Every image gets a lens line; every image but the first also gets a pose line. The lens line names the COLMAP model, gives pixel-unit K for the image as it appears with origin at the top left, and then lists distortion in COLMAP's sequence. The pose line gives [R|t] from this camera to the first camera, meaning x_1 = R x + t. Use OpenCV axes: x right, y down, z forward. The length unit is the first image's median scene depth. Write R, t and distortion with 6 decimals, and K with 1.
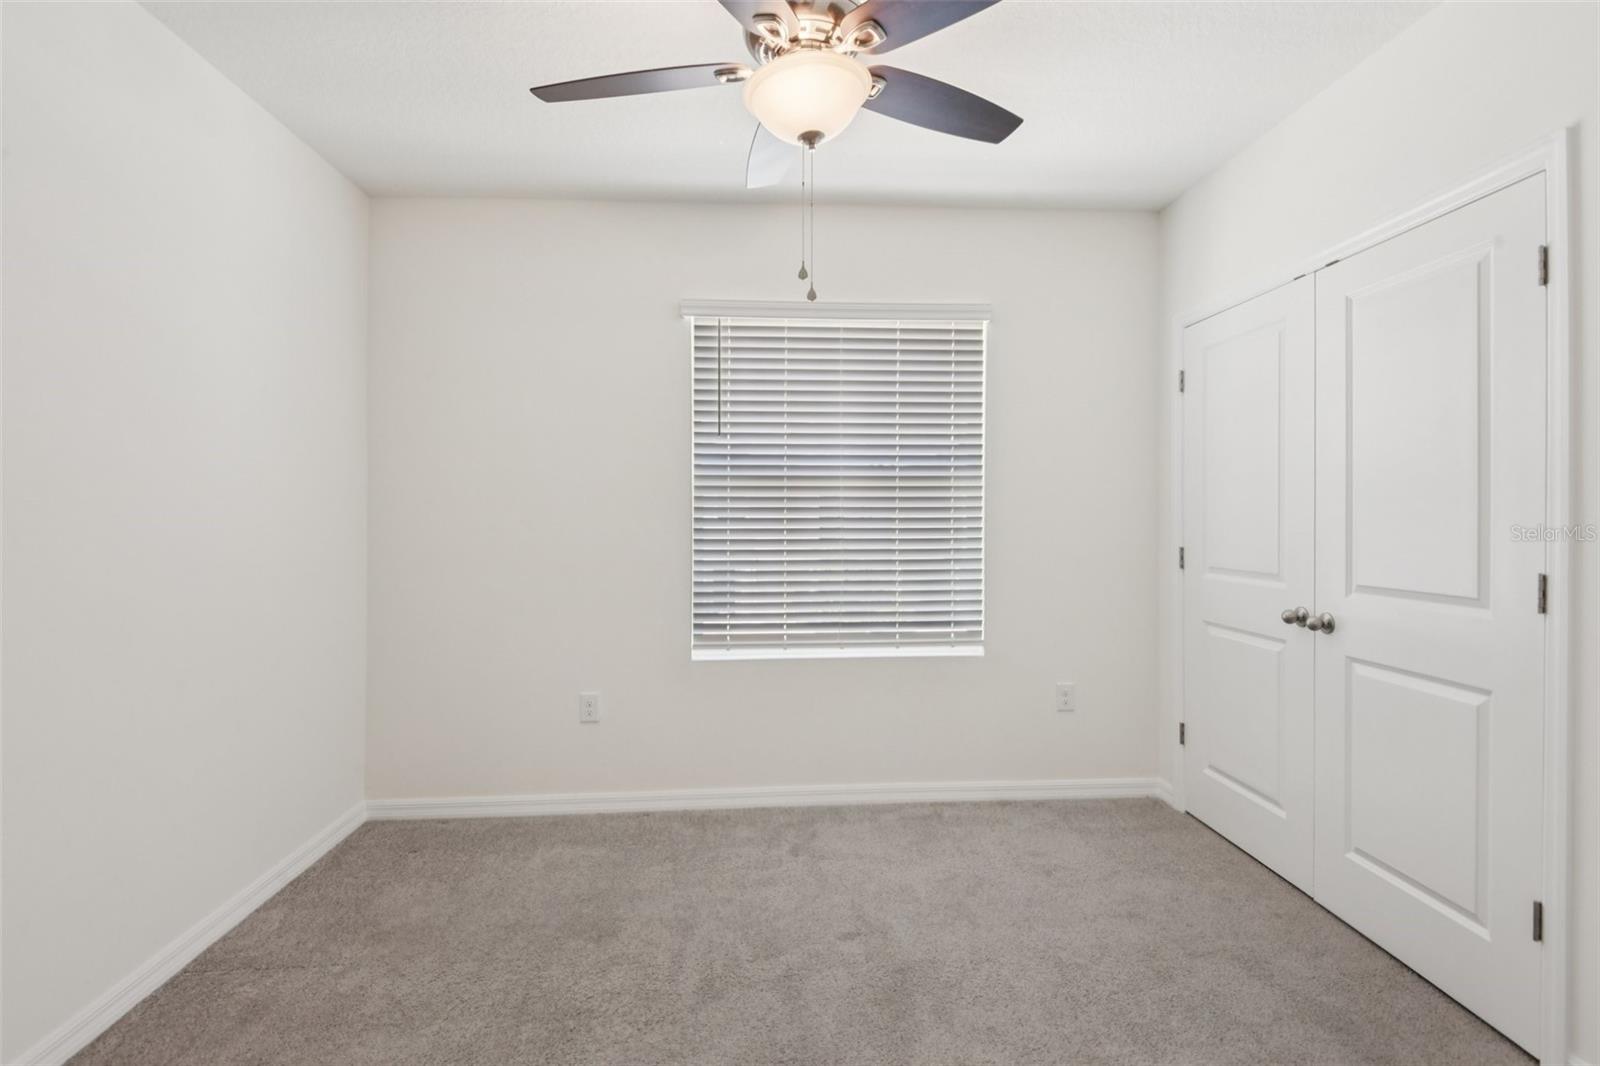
lens RADIAL K [[770.0, 0, 804.1], [0, 770.0, 528.8], [0, 0, 1]] dist [-0.000125, -0.013637]
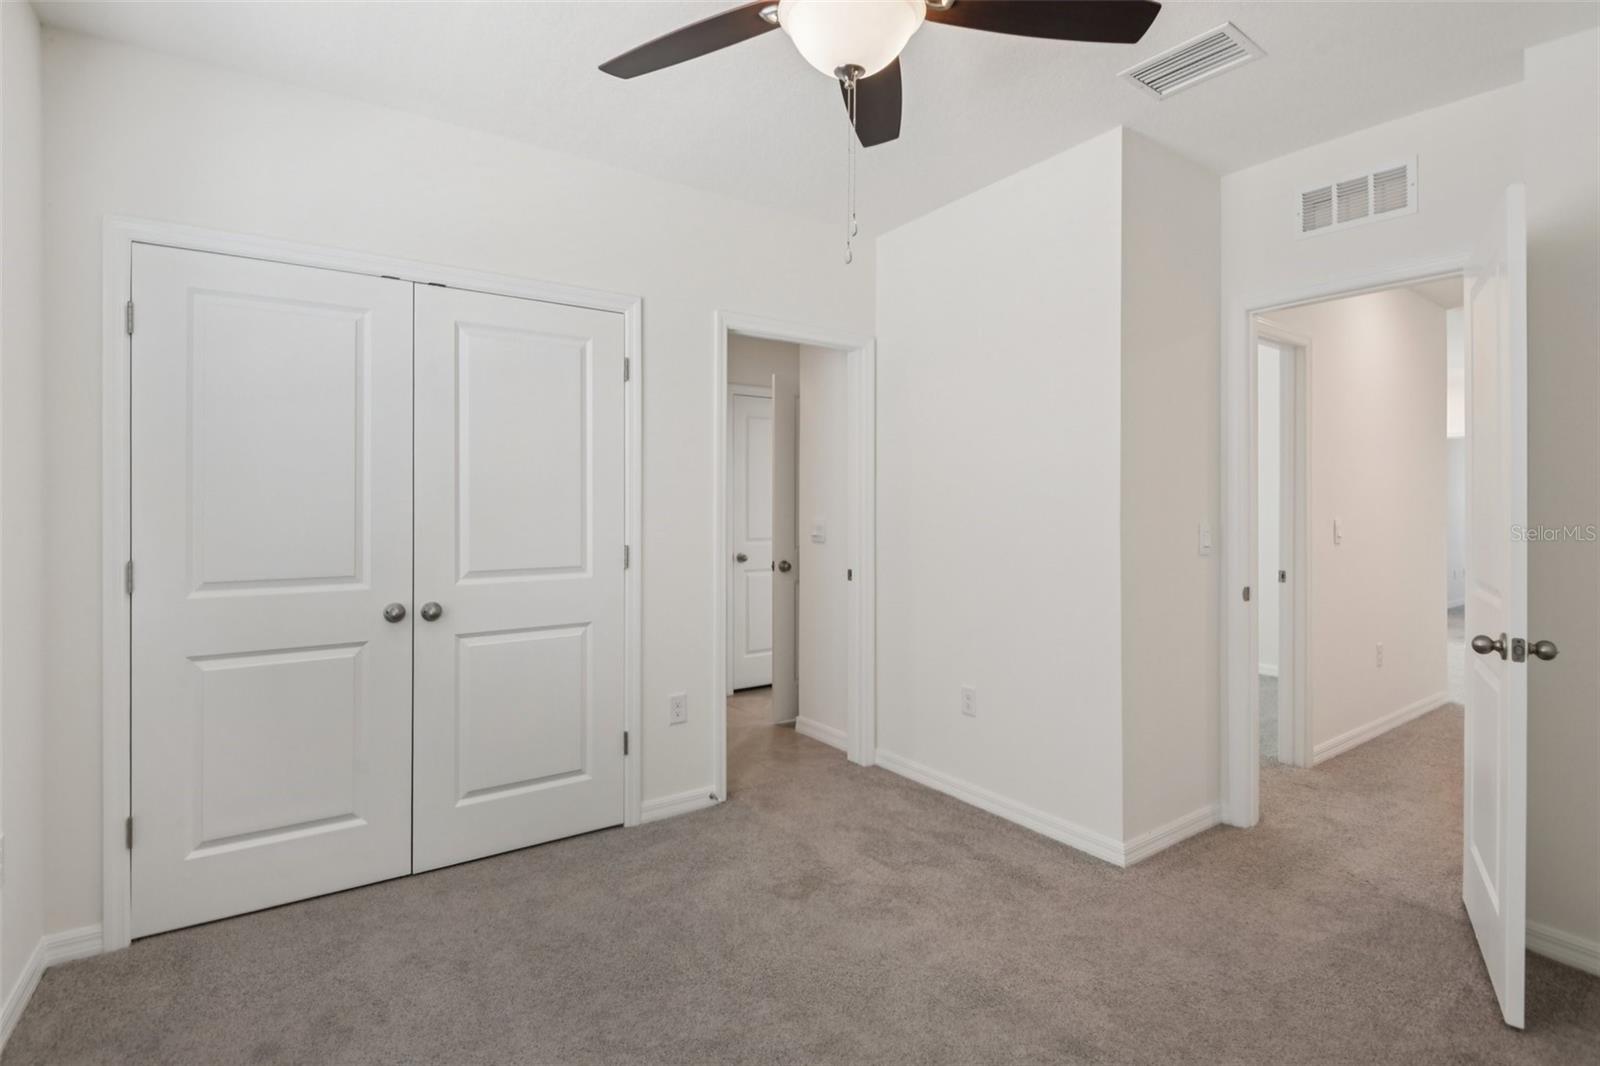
lens RADIAL K [[758.1, 0, 800.0], [0, 758.1, 533.0], [0, 0, 1]] dist [-0.000462, -0.019377]
pose [[-0.523519, -0.026395, 0.851605, -0.543236], [0.019372, 0.998893, 0.042869, -0.026714], [-0.851794, 0.038940, -0.522428, 1.164856]]
